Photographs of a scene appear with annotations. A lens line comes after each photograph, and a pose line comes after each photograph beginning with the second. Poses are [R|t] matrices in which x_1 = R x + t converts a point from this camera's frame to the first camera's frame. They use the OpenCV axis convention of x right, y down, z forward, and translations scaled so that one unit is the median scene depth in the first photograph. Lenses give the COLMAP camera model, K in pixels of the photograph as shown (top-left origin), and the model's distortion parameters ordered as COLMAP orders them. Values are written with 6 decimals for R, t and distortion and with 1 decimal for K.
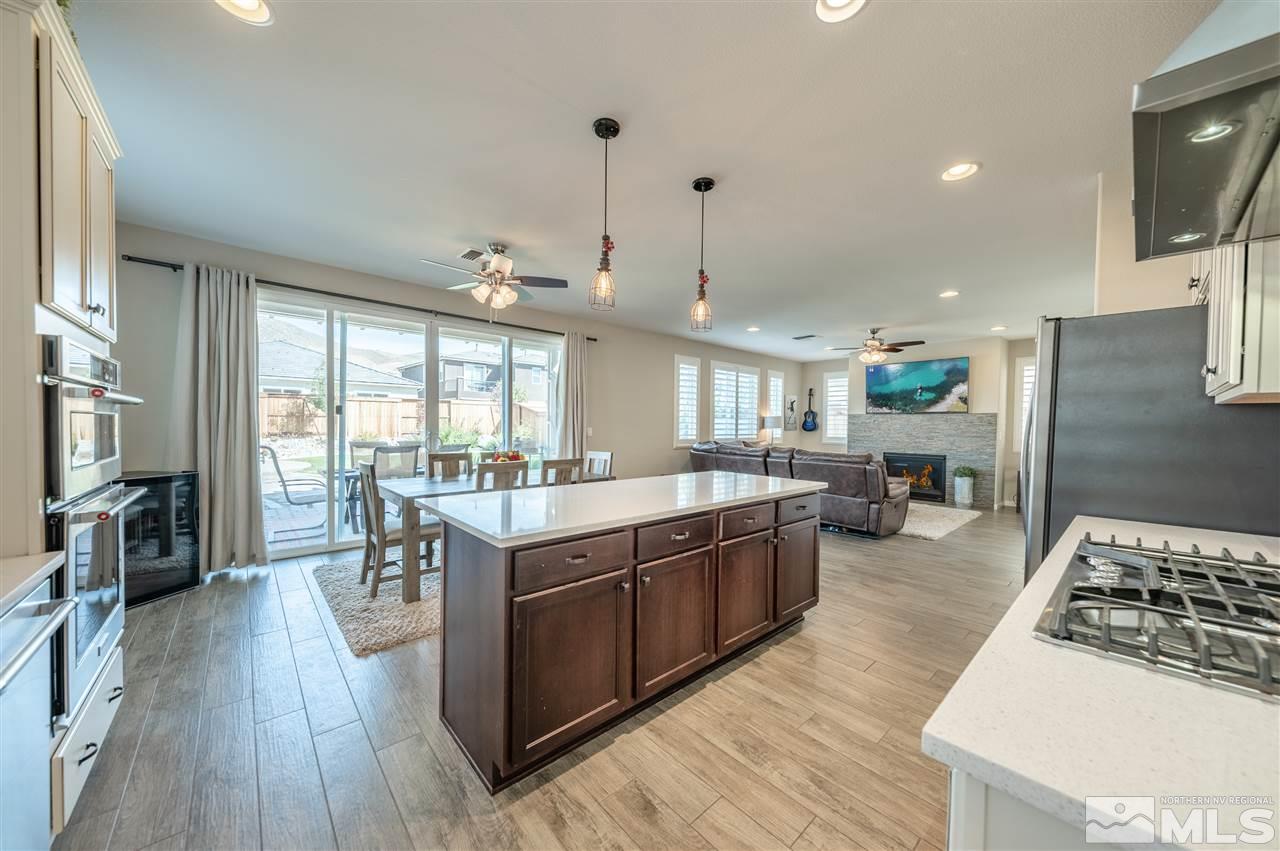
lens RADIAL K [[445.9, 0, 633.7], [0, 445.9, 432.6], [0, 0, 1]] dist [0.005057, -0.002675]
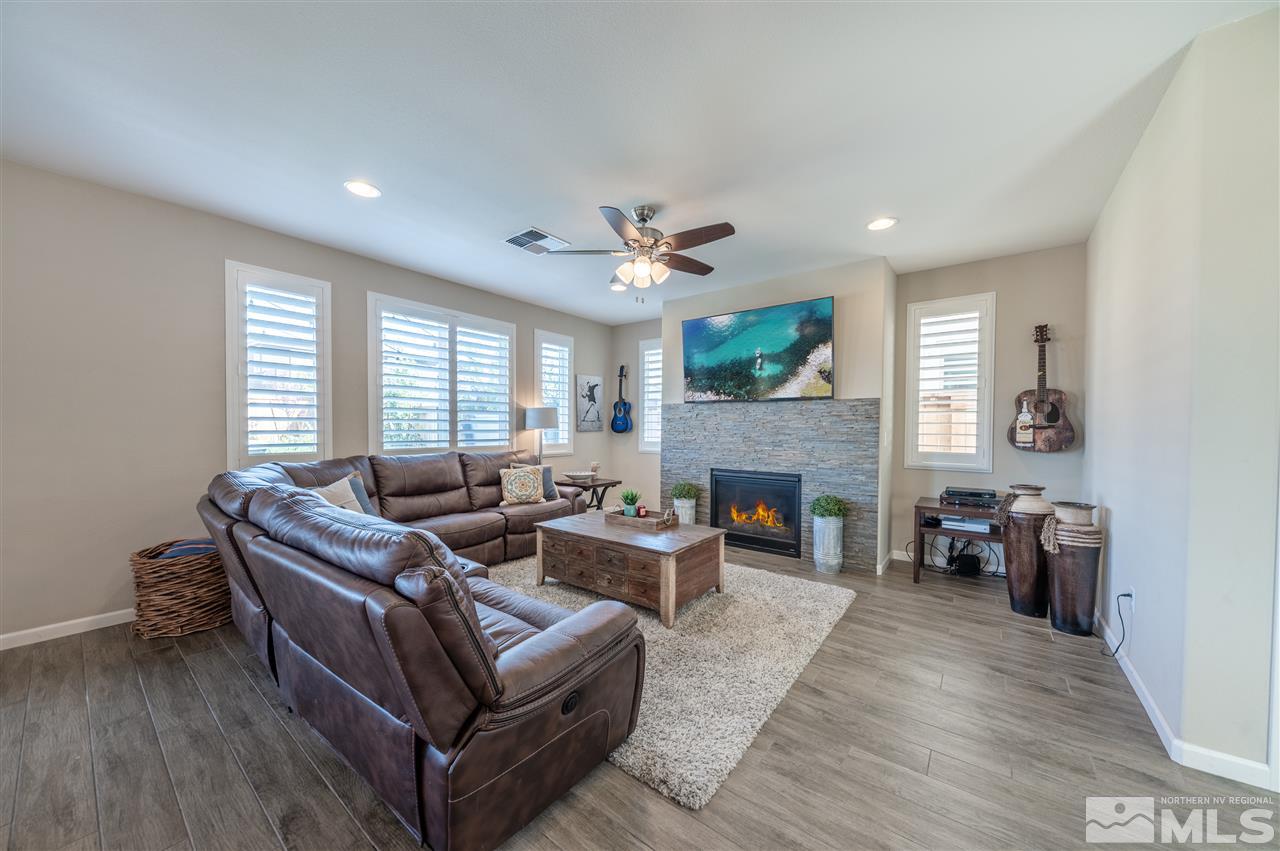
lens RADIAL K [[445.9, 0, 638.1], [0, 445.9, 432.0], [0, 0, 1]] dist [0.005057, -0.002675]
pose [[0.981903, -0.008114, 0.189211, 0.376052], [0.008654, 0.999960, -0.002030, -0.003343], [-0.189187, 0.003631, 0.981934, 0.466937]]
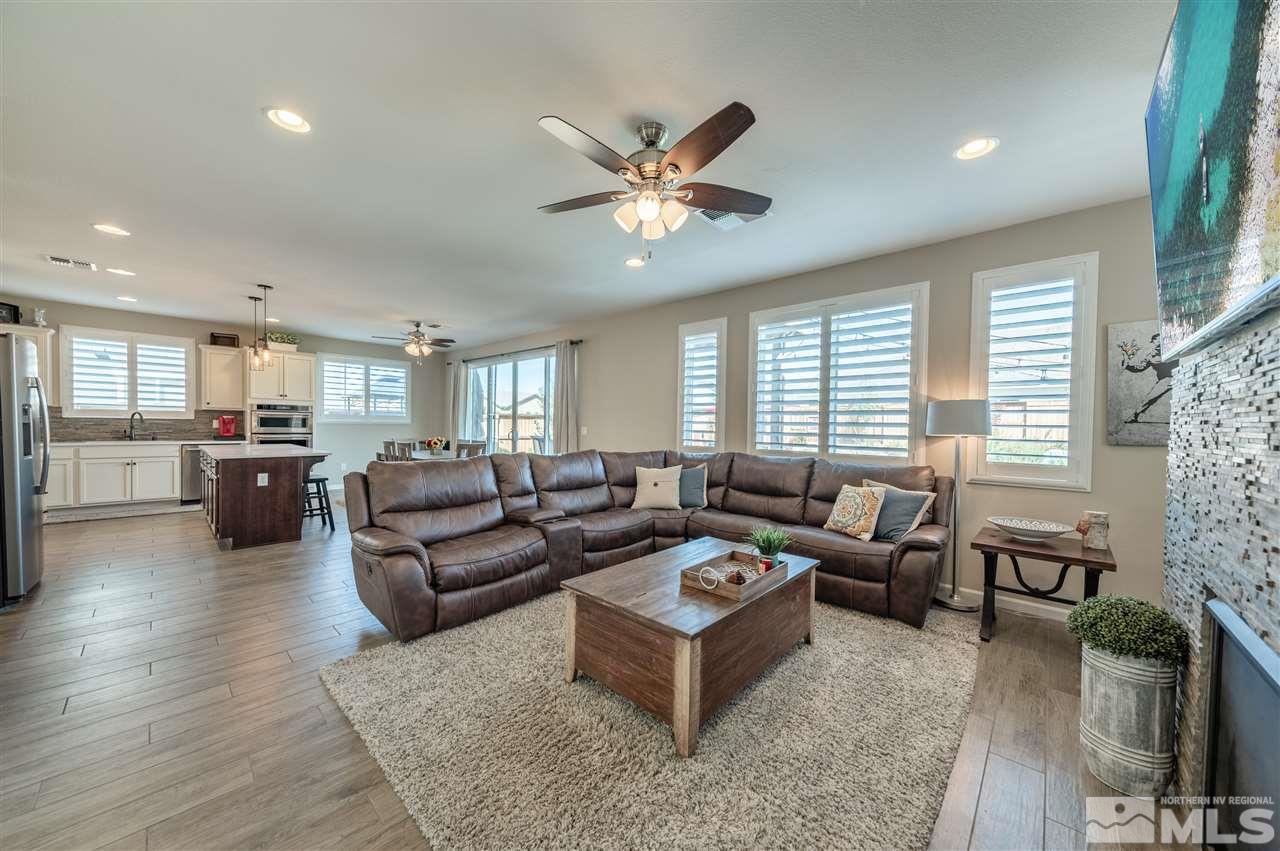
lens RADIAL K [[445.9, 0, 642.2], [0, 445.9, 435.3], [0, 0, 1]] dist [0.005057, -0.002675]
pose [[0.102905, 0.012755, -0.994609, 0.741735], [-0.032057, 0.999441, 0.009501, -0.005536], [0.994174, 0.030906, 0.103257, 0.819688]]
